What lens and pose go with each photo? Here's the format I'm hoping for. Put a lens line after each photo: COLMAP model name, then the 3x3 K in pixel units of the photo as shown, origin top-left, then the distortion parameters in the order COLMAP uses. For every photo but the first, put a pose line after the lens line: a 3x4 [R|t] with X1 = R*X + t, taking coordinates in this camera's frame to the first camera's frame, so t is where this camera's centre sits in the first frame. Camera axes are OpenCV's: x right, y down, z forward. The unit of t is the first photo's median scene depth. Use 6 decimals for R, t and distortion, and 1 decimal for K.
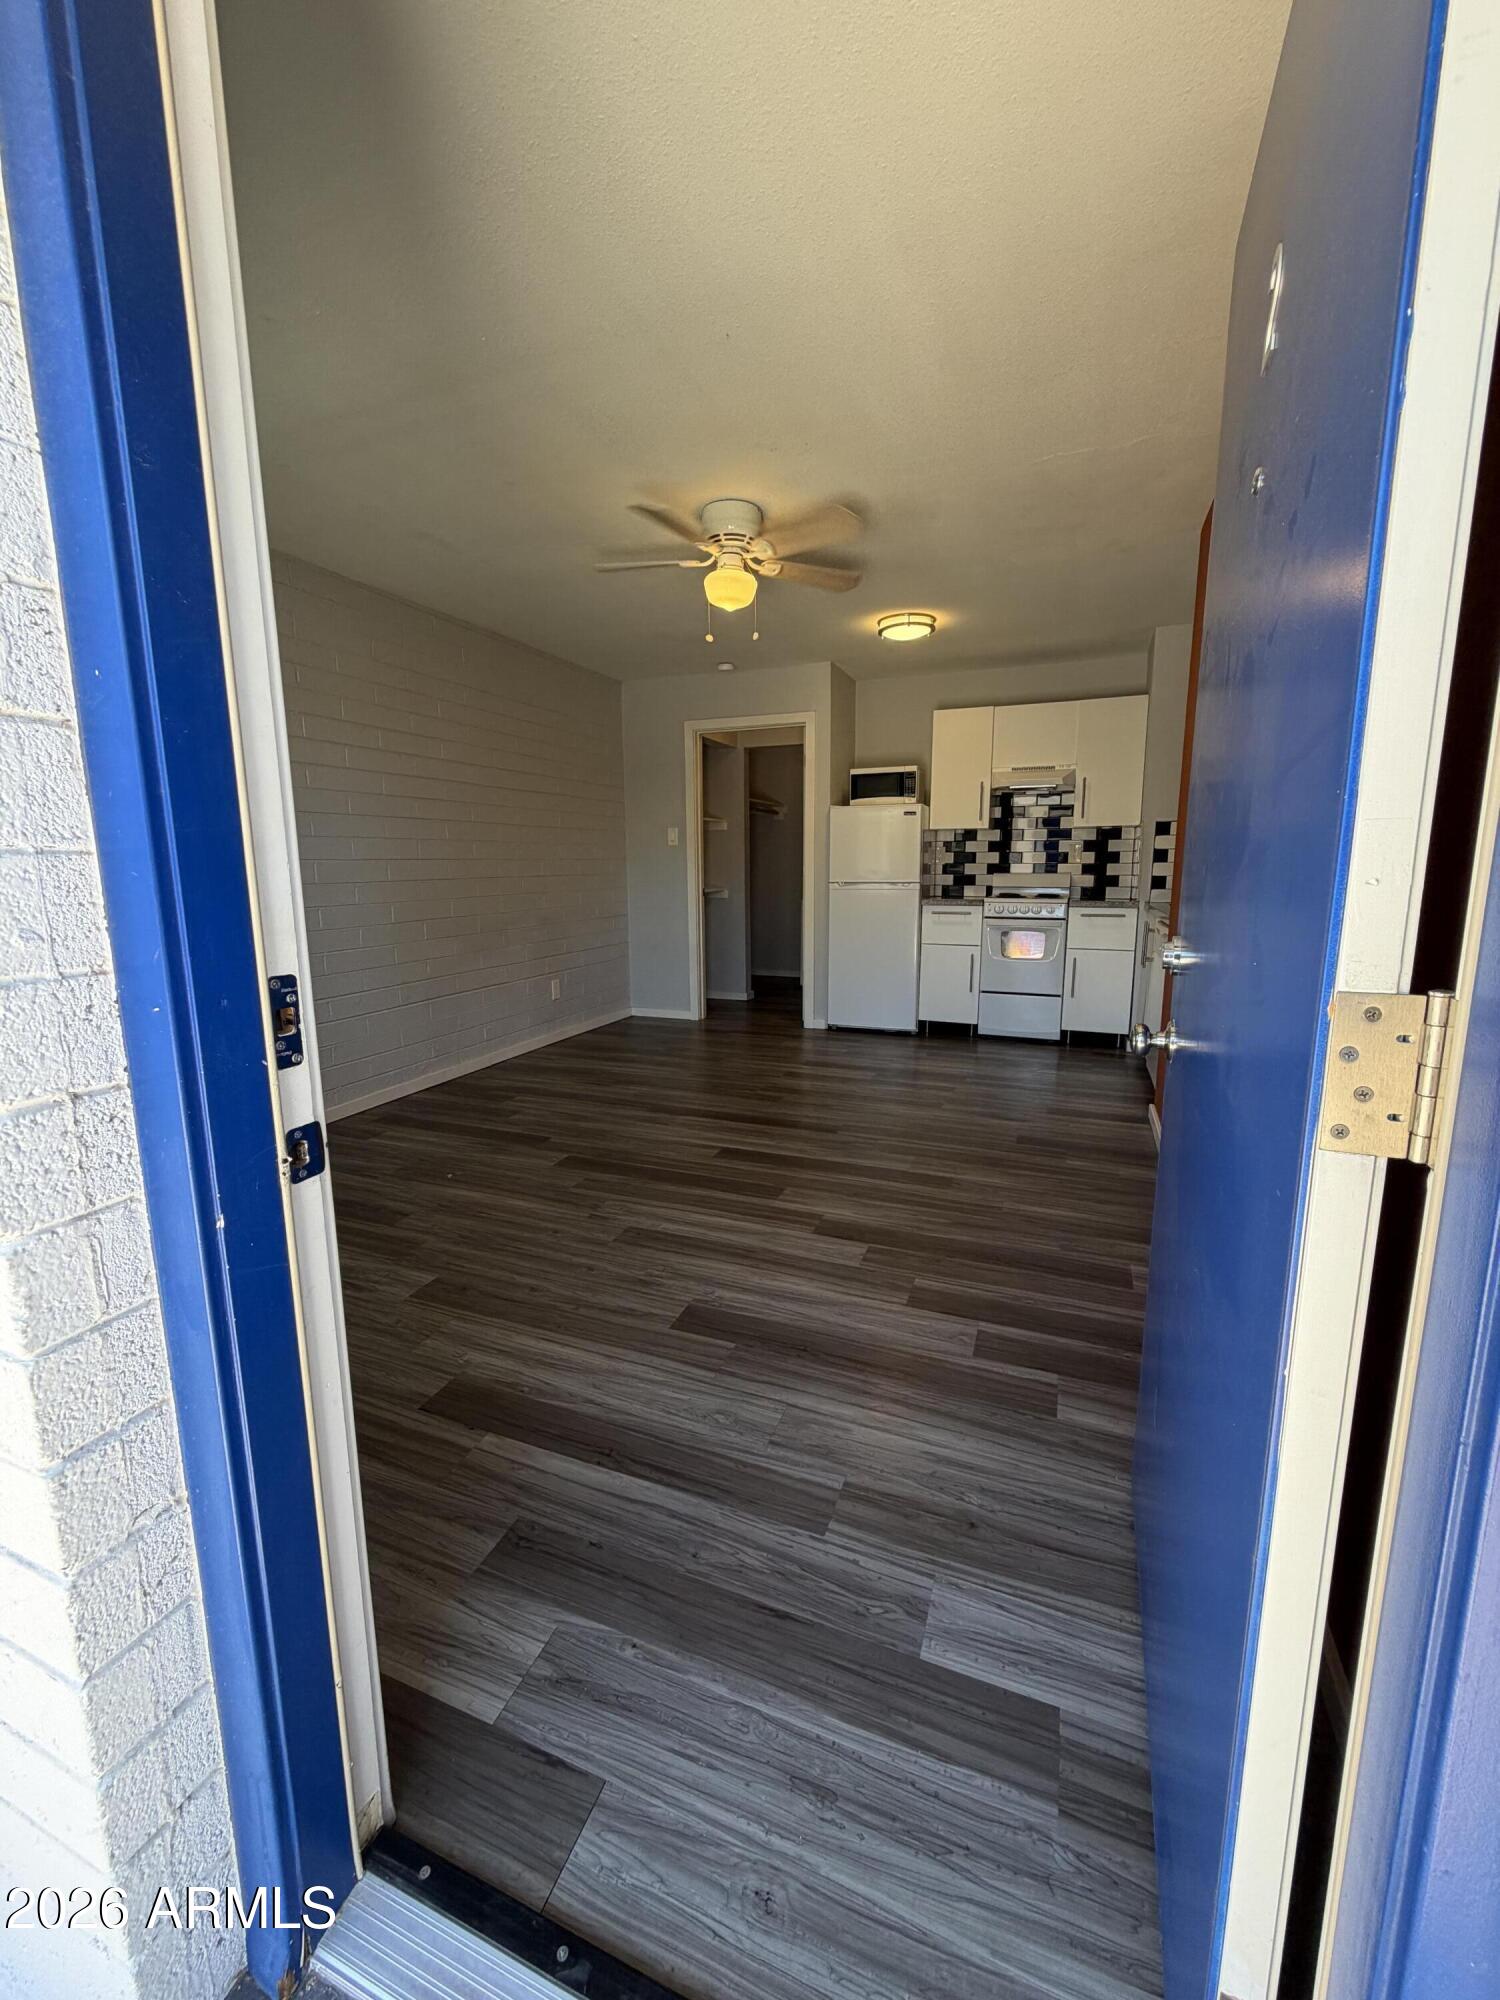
lens RADIAL K [[799.2, 0, 748.8], [0, 799.2, 993.2], [0, 0, 1]] dist [-0.000645, 0.000125]
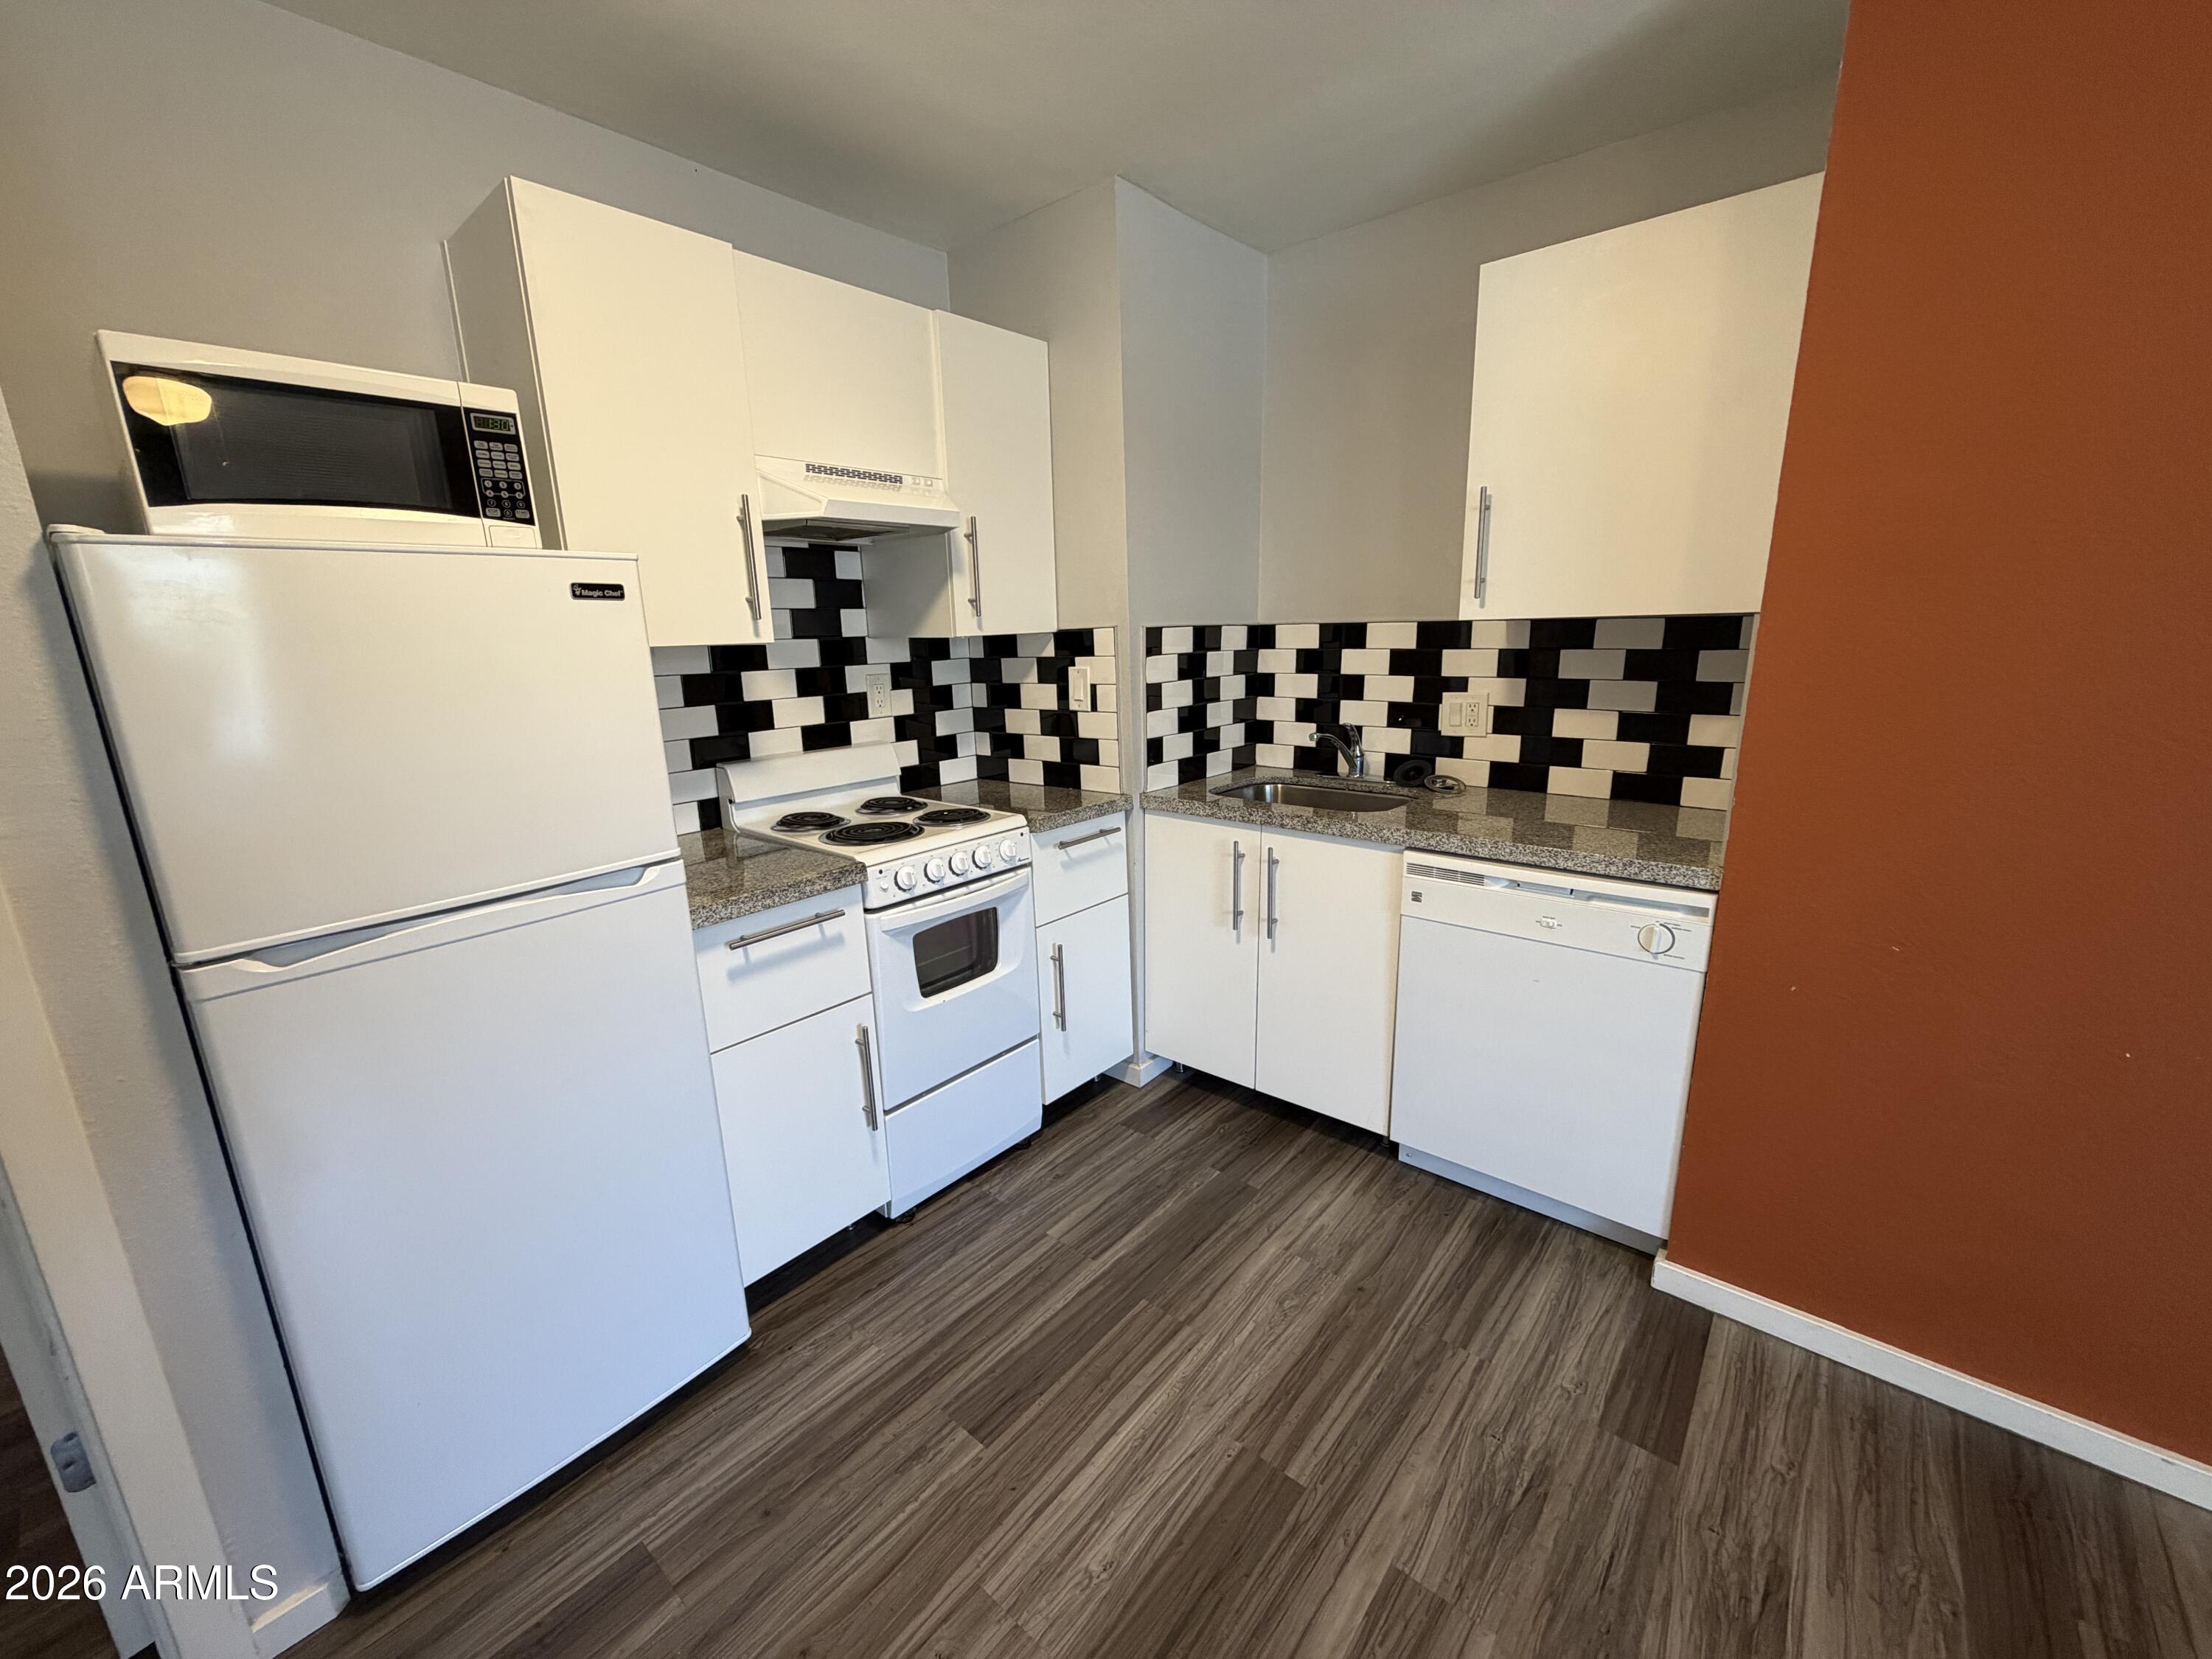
lens RADIAL K [[883.9, 0, 1106.0], [0, 883.9, 829.5], [0, 0, 1]] dist [-0.000645, 0.000125]
pose [[0.324135, -0.218086, 0.920530, -0.013482], [0.176320, 0.969941, 0.167707, -0.264612], [-0.929434, 0.107949, 0.352844, 1.179752]]
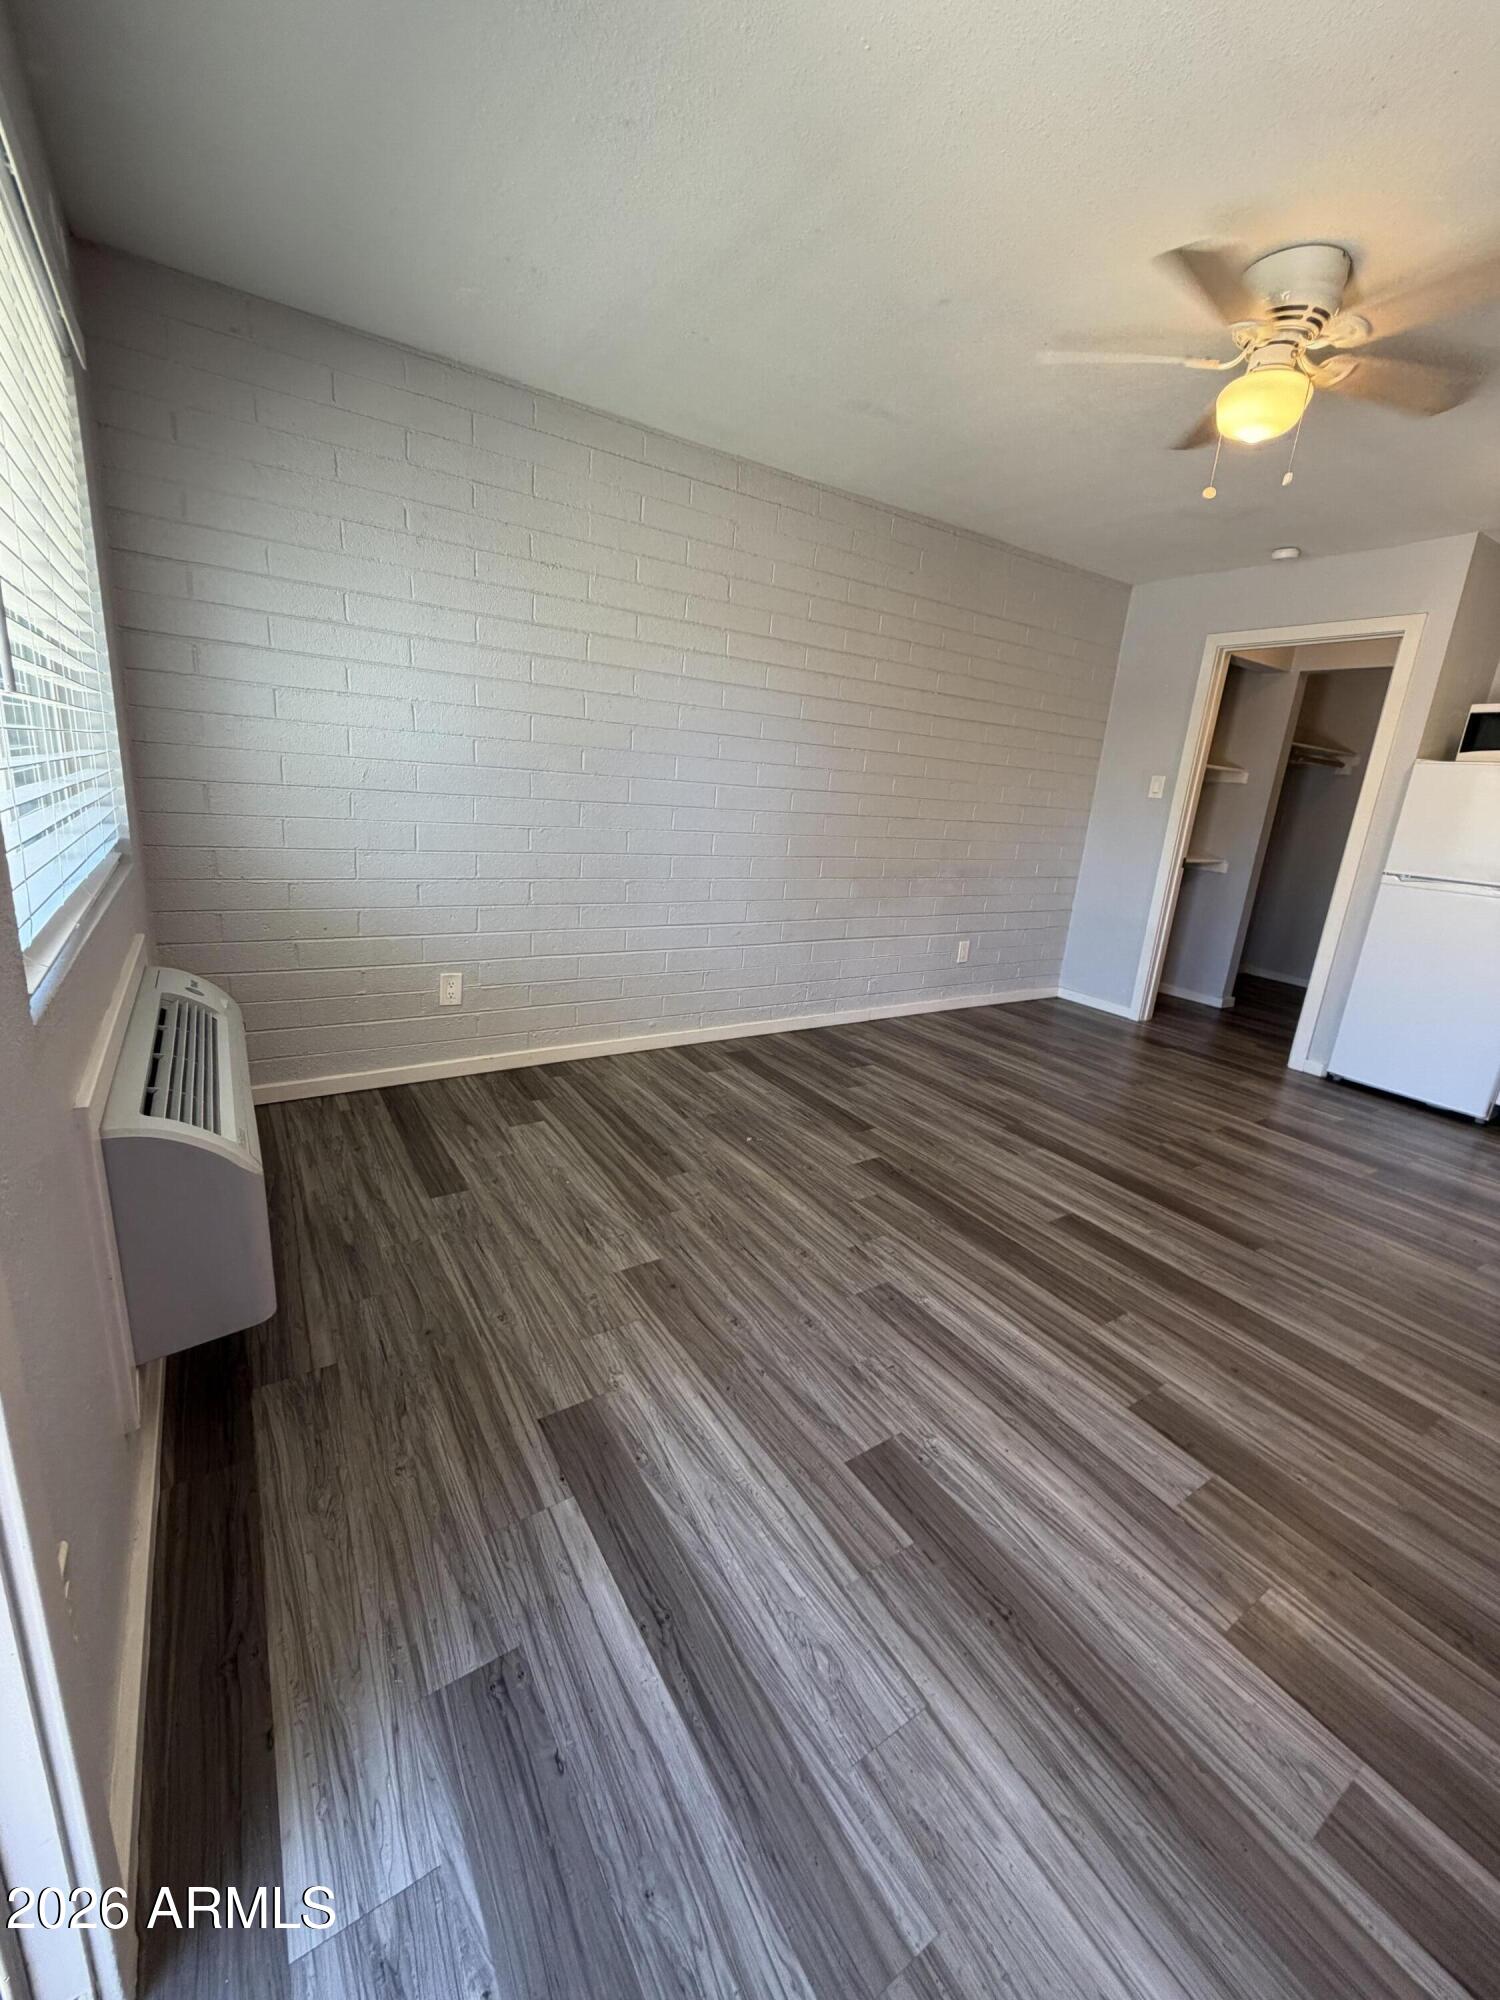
lens RADIAL K [[799.2, 0, 748.8], [0, 799.2, 993.2], [0, 0, 1]] dist [-0.000645, 0.000125]
pose [[0.813401, 0.216656, -0.539851, 0.080708], [-0.174077, 0.976182, 0.129483, -0.051646], [0.555047, -0.011346, 0.831742, 0.208192]]
